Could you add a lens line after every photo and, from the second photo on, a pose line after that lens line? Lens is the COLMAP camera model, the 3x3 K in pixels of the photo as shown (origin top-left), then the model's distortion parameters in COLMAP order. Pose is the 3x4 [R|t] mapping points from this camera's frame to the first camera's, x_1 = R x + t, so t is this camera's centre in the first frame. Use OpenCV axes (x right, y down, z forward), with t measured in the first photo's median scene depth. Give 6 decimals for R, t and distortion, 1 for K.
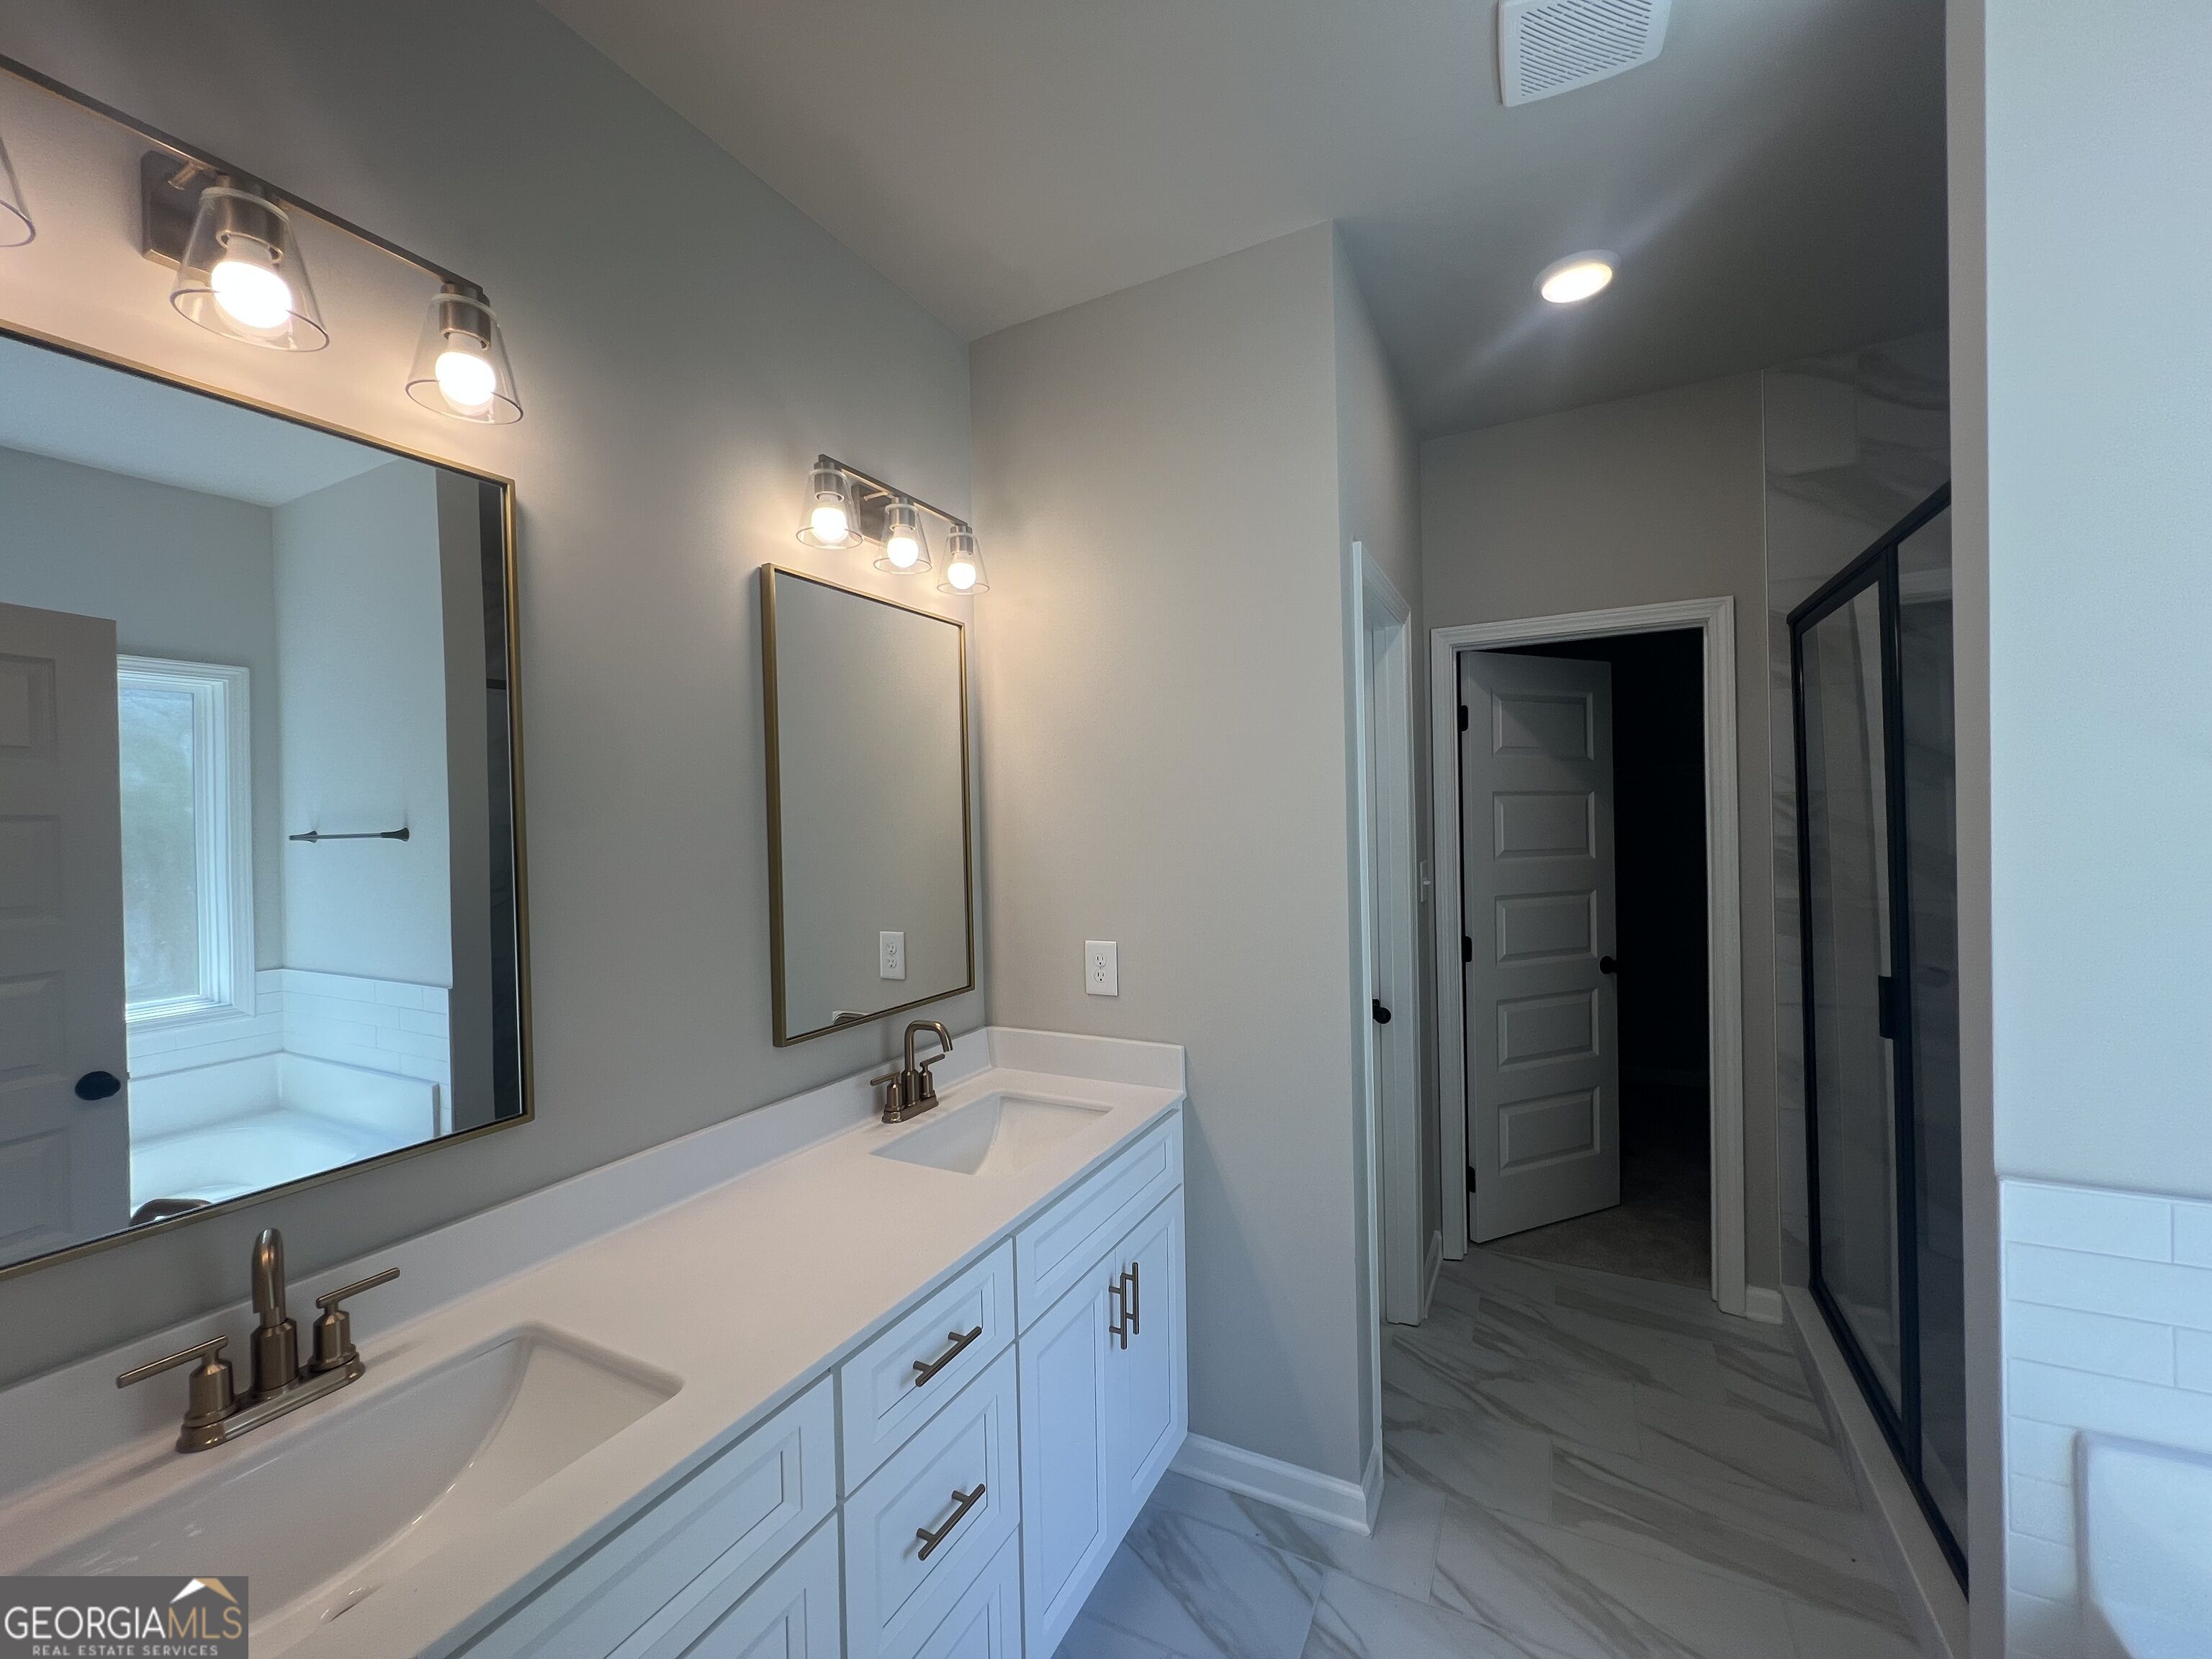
lens RADIAL K [[892.2, 0, 1106.0], [0, 892.2, 829.5], [0, 0, 1]] dist [-0.000240, 0.000128]
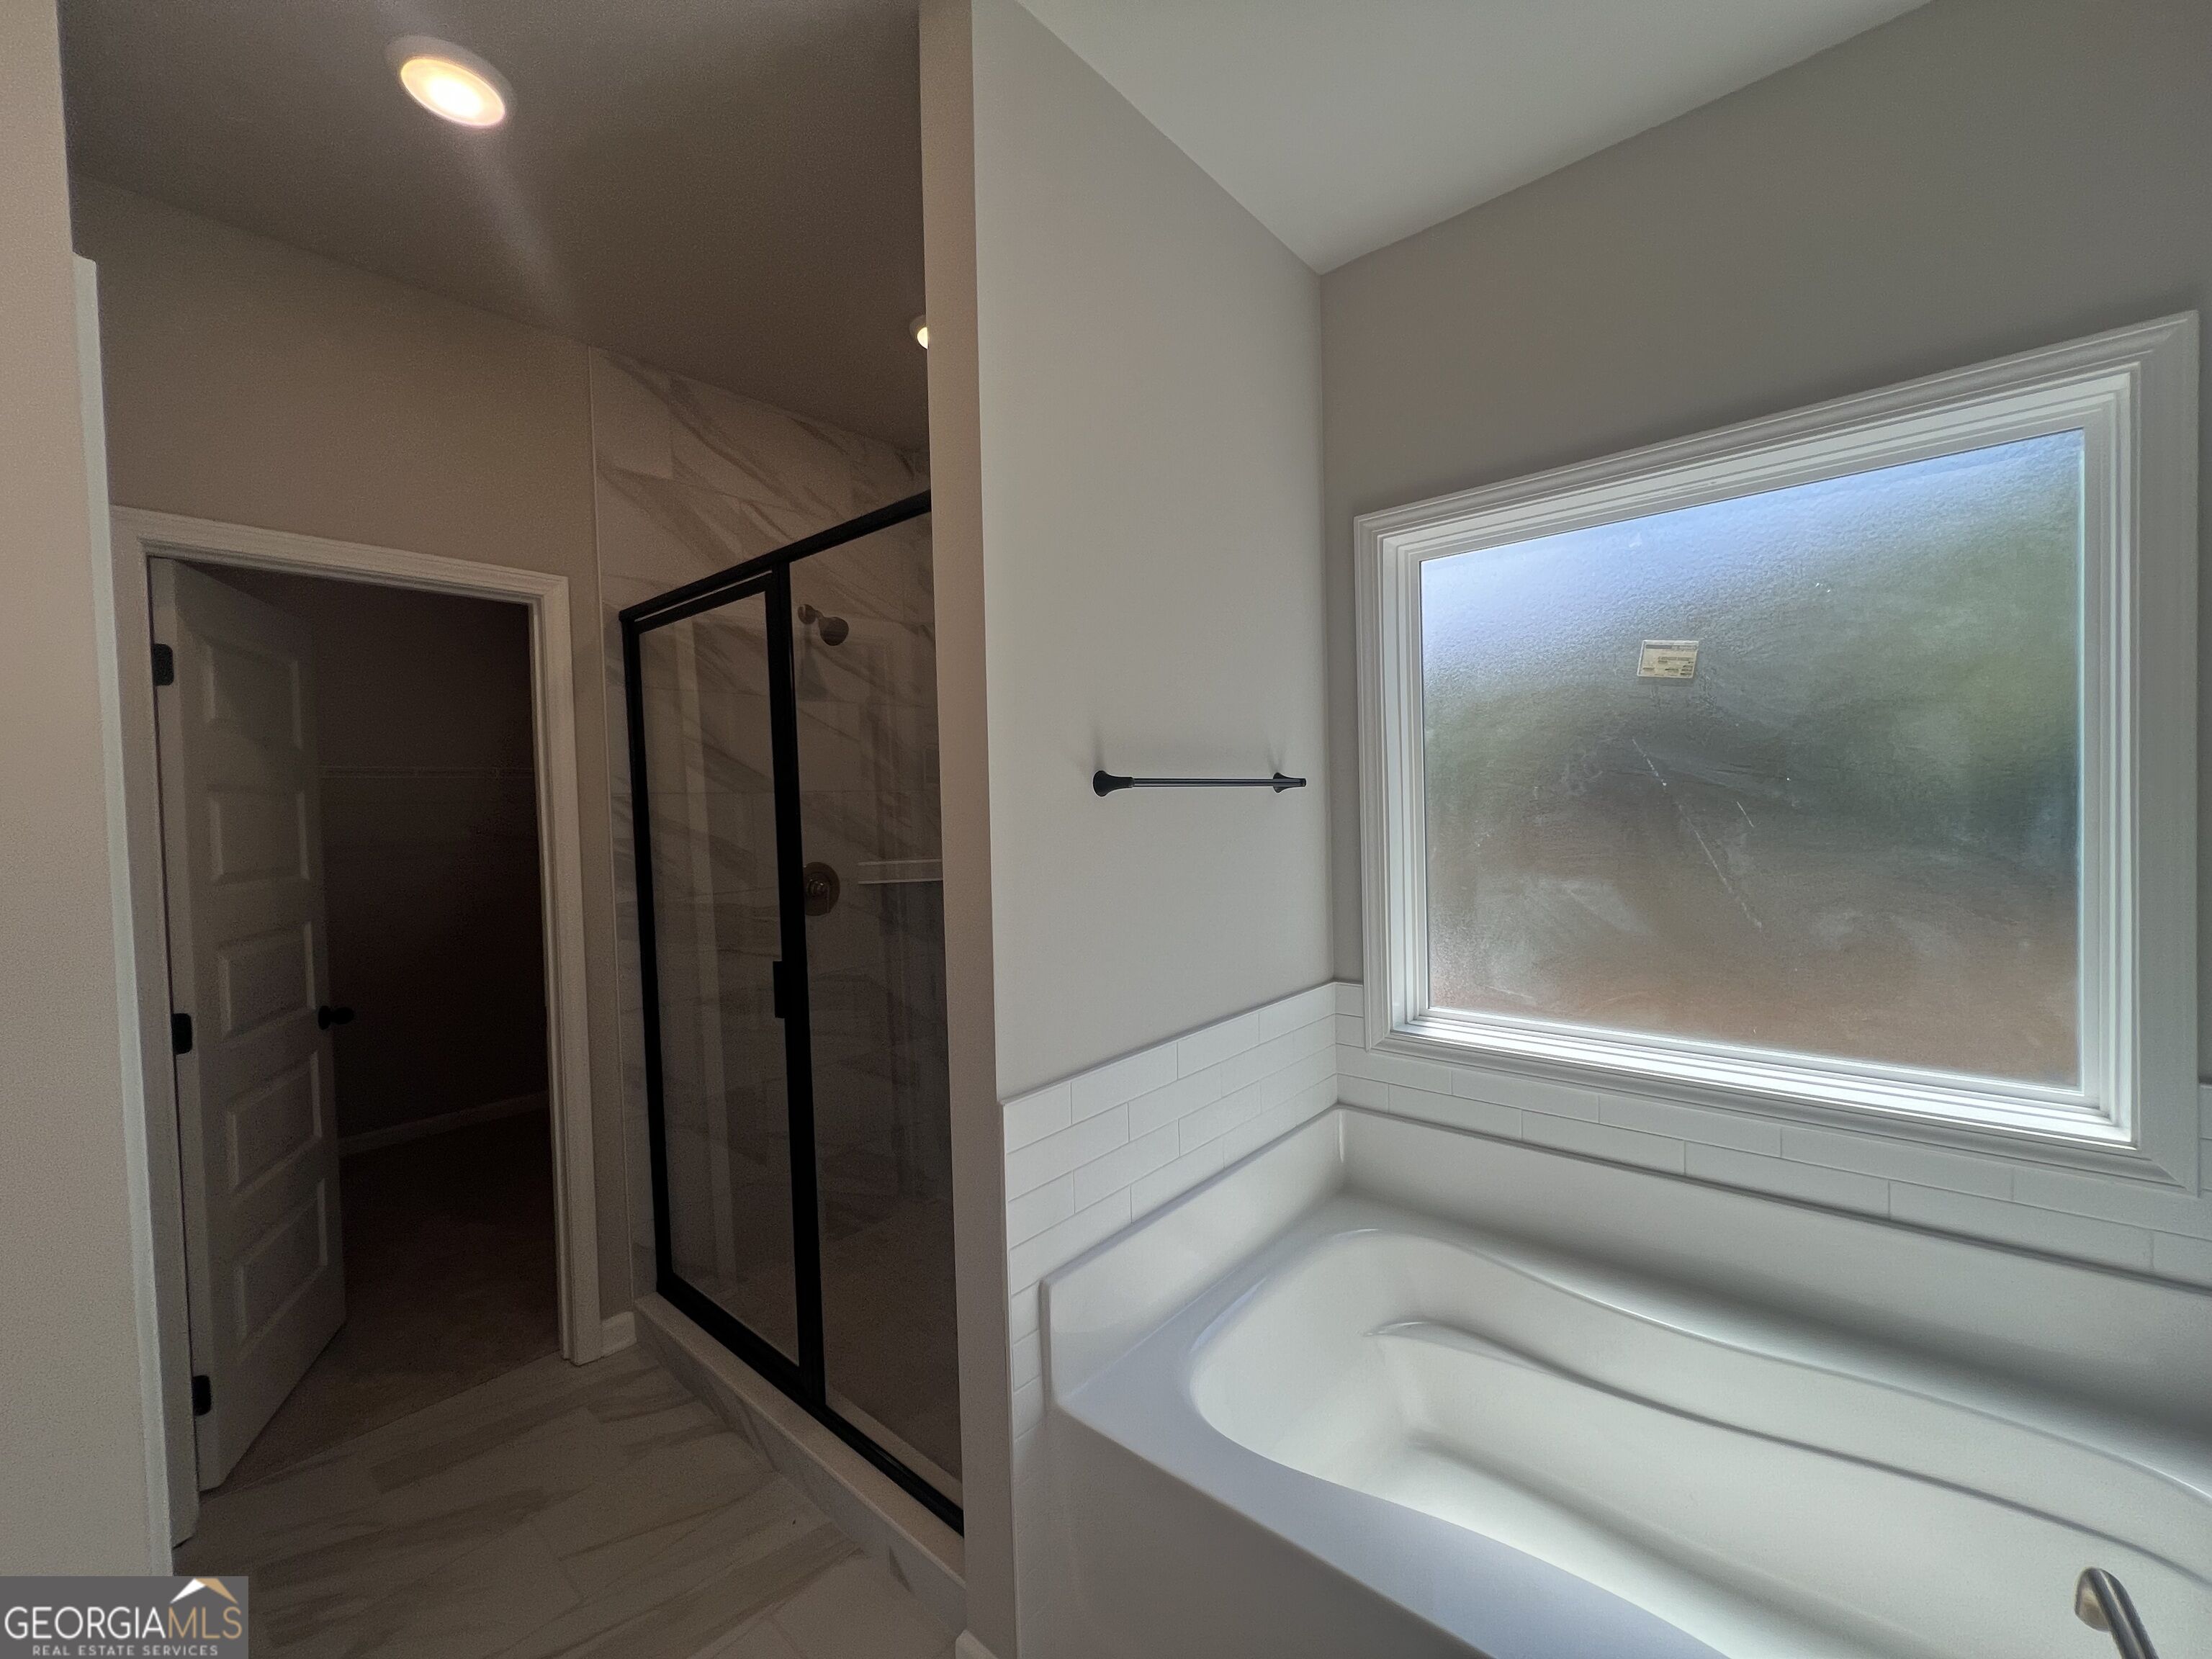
lens RADIAL K [[889.8, 0, 1104.1], [0, 889.8, 828.5], [0, 0, 1]] dist [-0.002540, 0.001045]
pose [[0.234783, -0.006155, 0.972028, -0.057315], [0.030378, 0.999538, -0.001008, 0.013442], [-0.971573, 0.029765, 0.234862, 0.262744]]
